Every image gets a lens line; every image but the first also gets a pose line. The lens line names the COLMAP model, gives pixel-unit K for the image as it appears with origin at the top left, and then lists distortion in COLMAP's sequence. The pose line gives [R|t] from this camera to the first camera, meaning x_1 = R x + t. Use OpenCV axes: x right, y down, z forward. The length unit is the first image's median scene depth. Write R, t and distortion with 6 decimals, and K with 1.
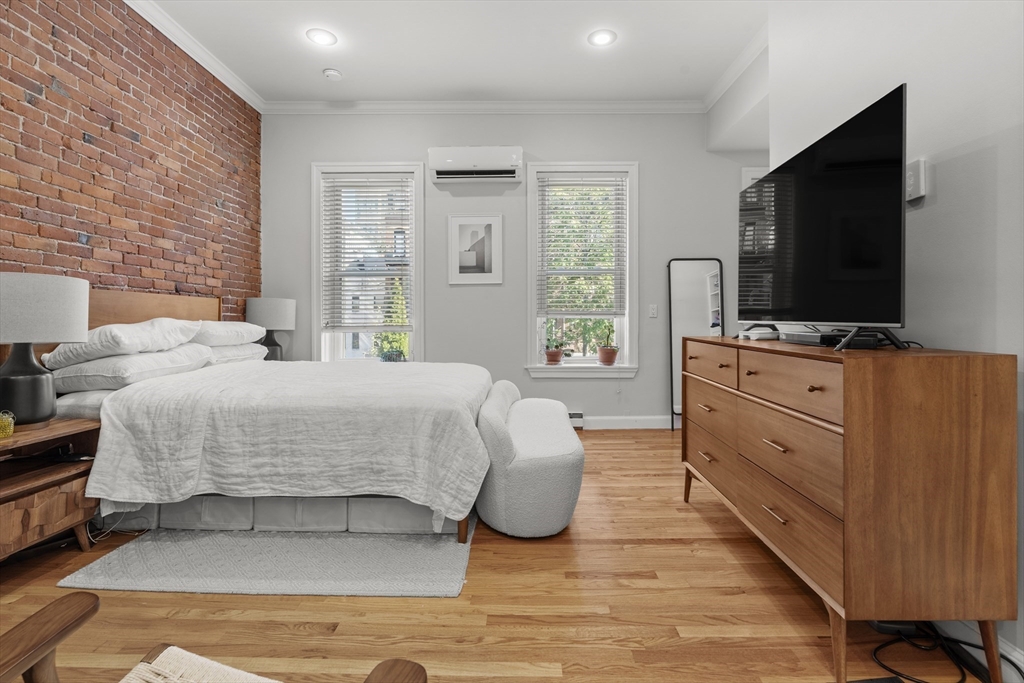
lens RADIAL K [[464.8, 0, 527.4], [0, 464.8, 319.8], [0, 0, 1]] dist [-0.008106, 0.002715]
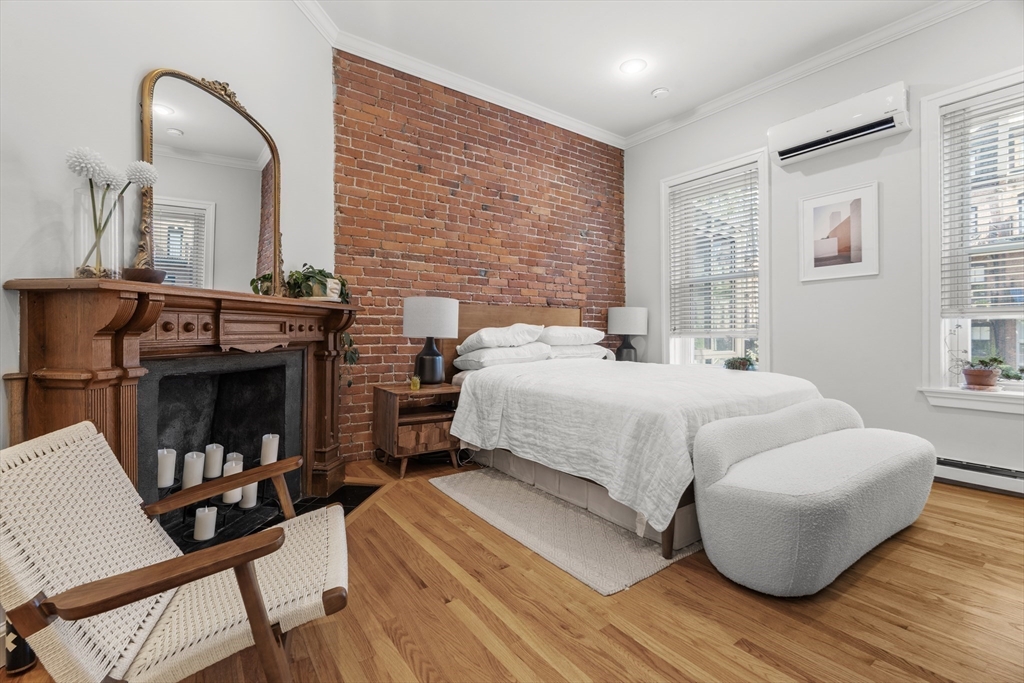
lens RADIAL K [[464.8, 0, 533.8], [0, 464.8, 332.3], [0, 0, 1]] dist [-0.008106, 0.002715]
pose [[0.599502, -0.001771, -0.800372, 0.385570], [0.003897, 0.999992, 0.000706, 0.022922], [0.800364, -0.003542, 0.599504, 0.200169]]
